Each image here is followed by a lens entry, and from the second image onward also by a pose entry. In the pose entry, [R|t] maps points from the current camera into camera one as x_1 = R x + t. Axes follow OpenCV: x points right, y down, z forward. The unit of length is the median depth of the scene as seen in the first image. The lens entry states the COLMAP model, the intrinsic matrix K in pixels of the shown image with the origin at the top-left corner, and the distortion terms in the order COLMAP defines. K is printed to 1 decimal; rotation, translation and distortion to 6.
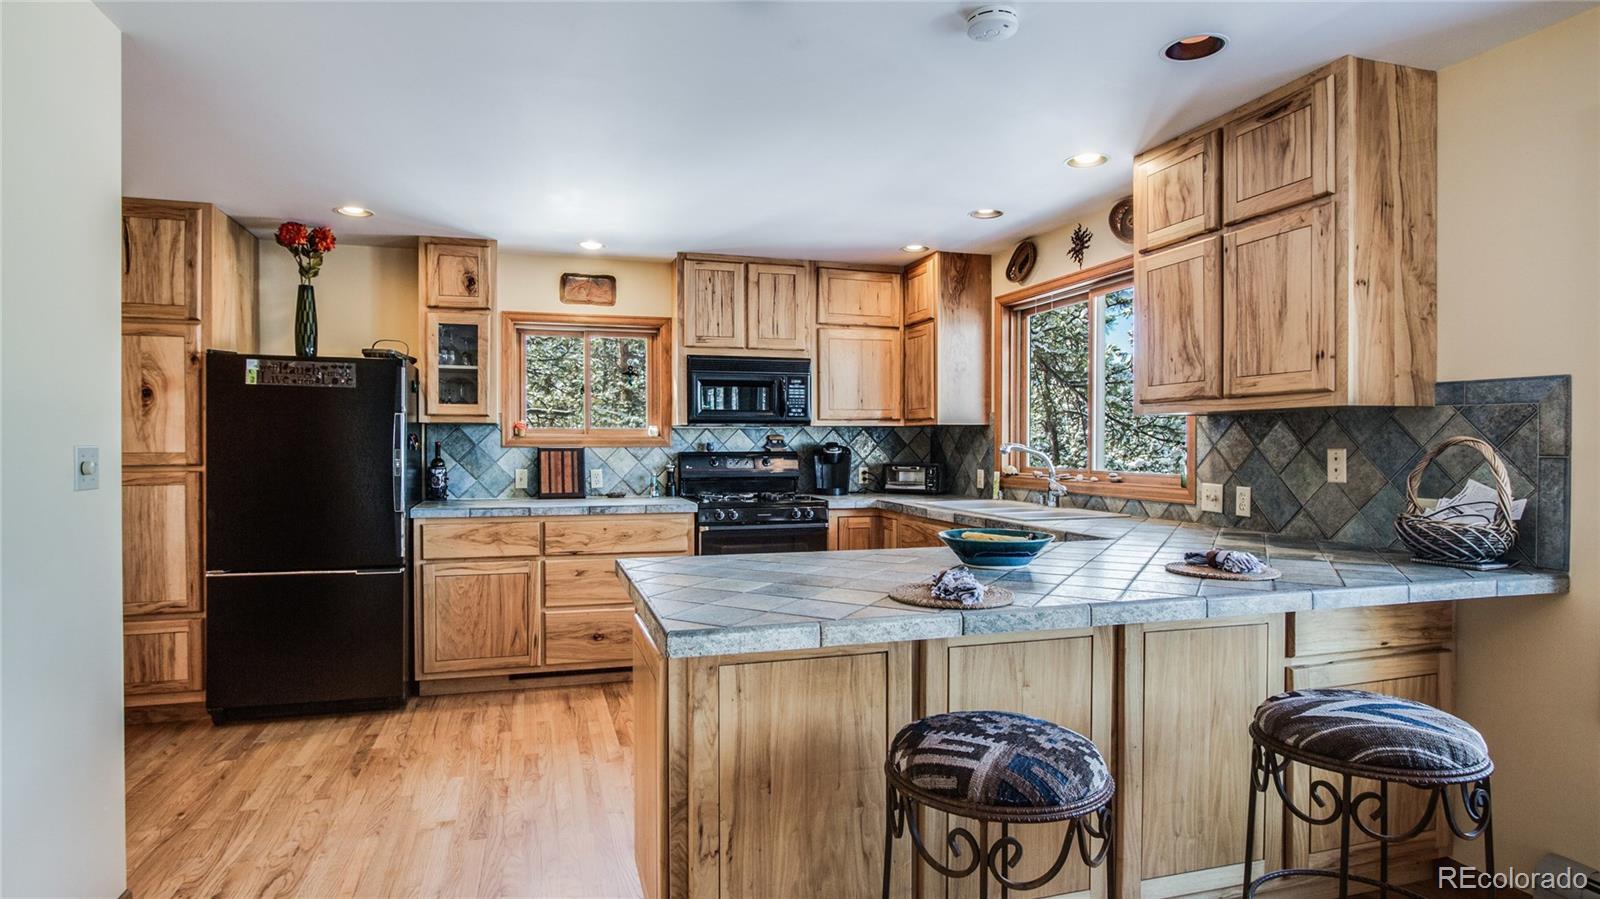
lens RADIAL K [[872.5, 0, 785.5], [0, 872.5, 449.4], [0, 0, 1]] dist [-0.017613, 0.001698]
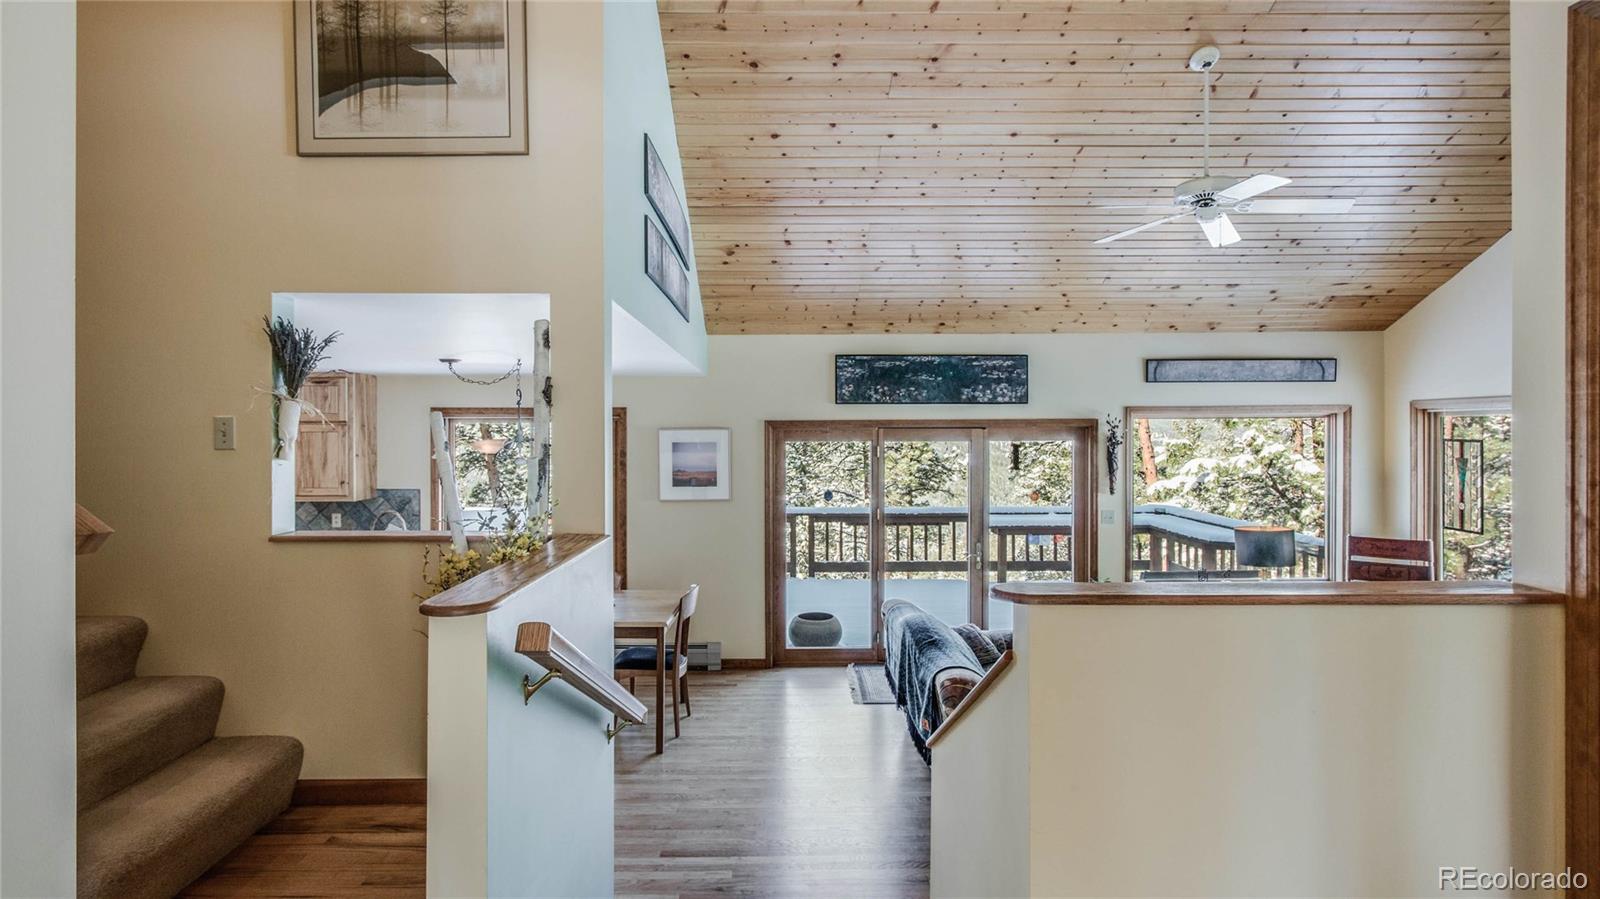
lens RADIAL K [[769.3, 0, 790.3], [0, 769.3, 446.4], [0, 0, 1]] dist [0.001004, 0.000062]
pose [[0.277676, -0.010586, 0.960616, -0.733193], [0.005967, 0.999939, 0.009295, -0.135838], [-0.960656, 0.003151, 0.277722, -0.561716]]
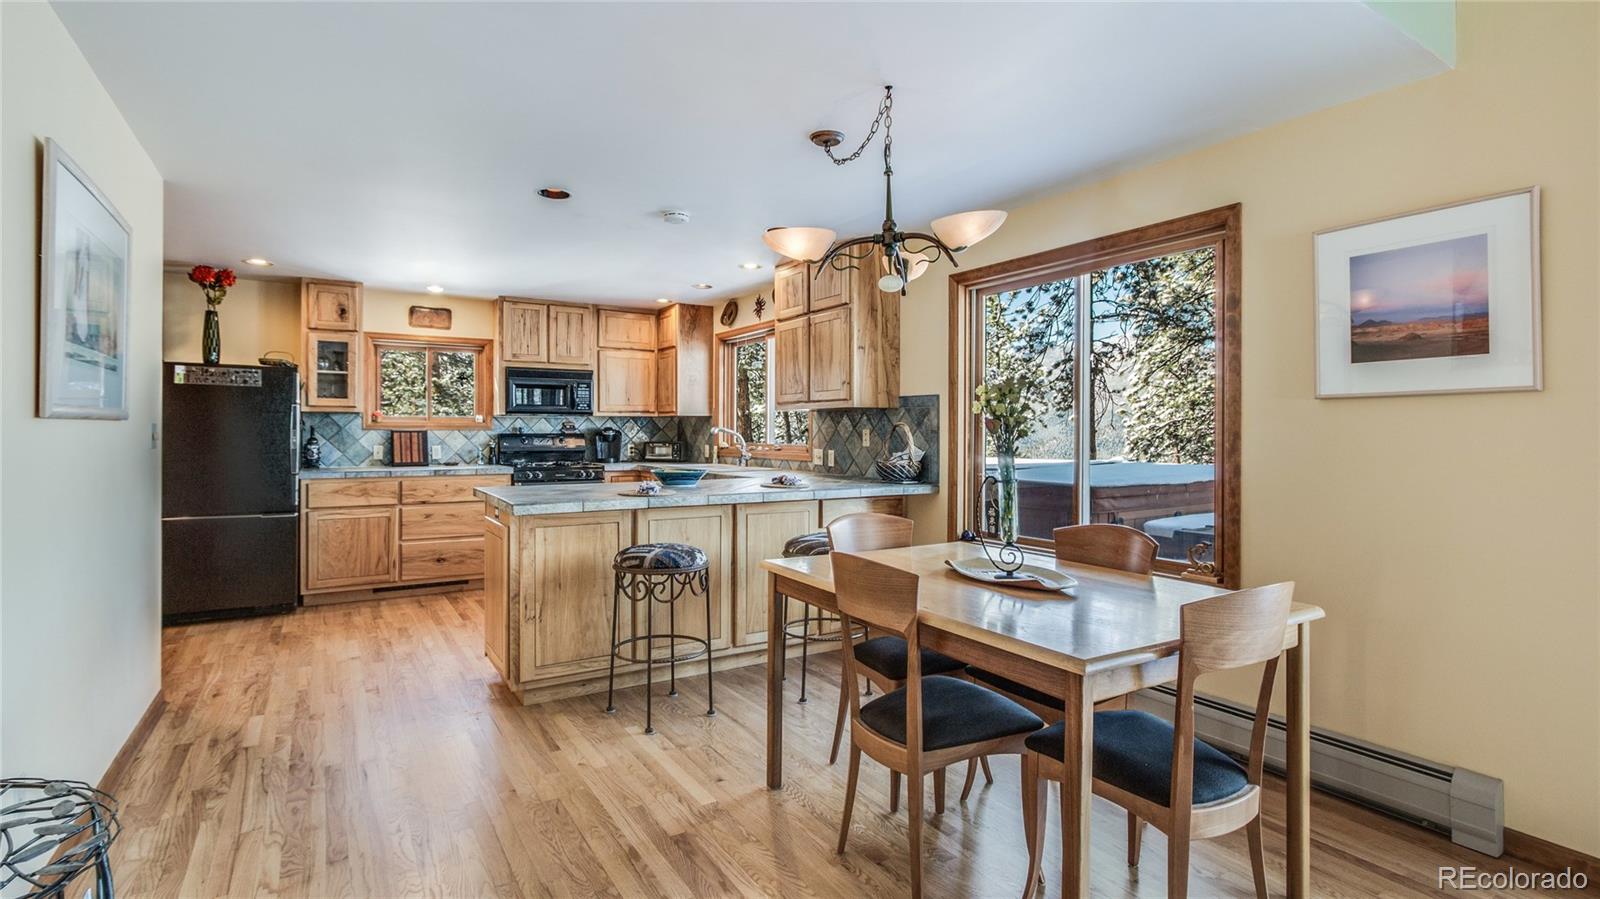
lens RADIAL K [[769.3, 0, 788.5], [0, 769.3, 430.8], [0, 0, 1]] dist [0.001004, 0.000062]
pose [[0.966350, 0.001883, 0.257225, 0.015844], [0.000478, 0.999958, -0.009117, 0.012486], [-0.257232, 0.008933, 0.966308, -0.416982]]
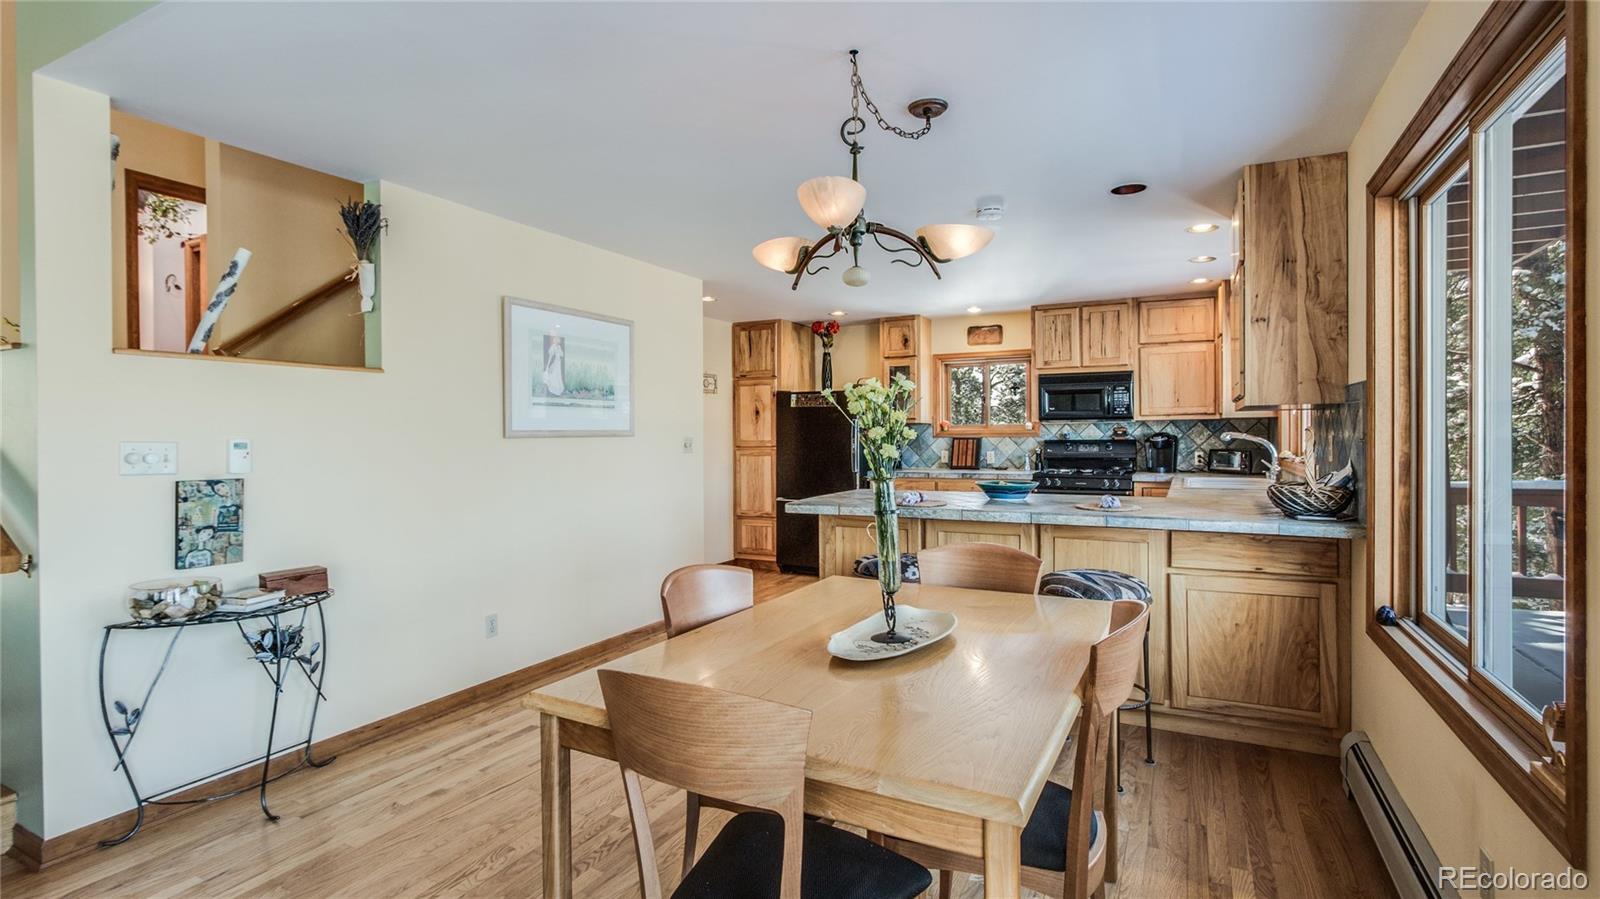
lens RADIAL K [[769.3, 0, 782.5], [0, 769.3, 439.0], [0, 0, 1]] dist [0.001004, 0.000062]
pose [[0.710113, -0.002560, -0.704083, 0.576352], [0.001559, 0.999997, -0.002064, 0.003814], [0.704086, 0.000368, 0.710114, -0.270281]]
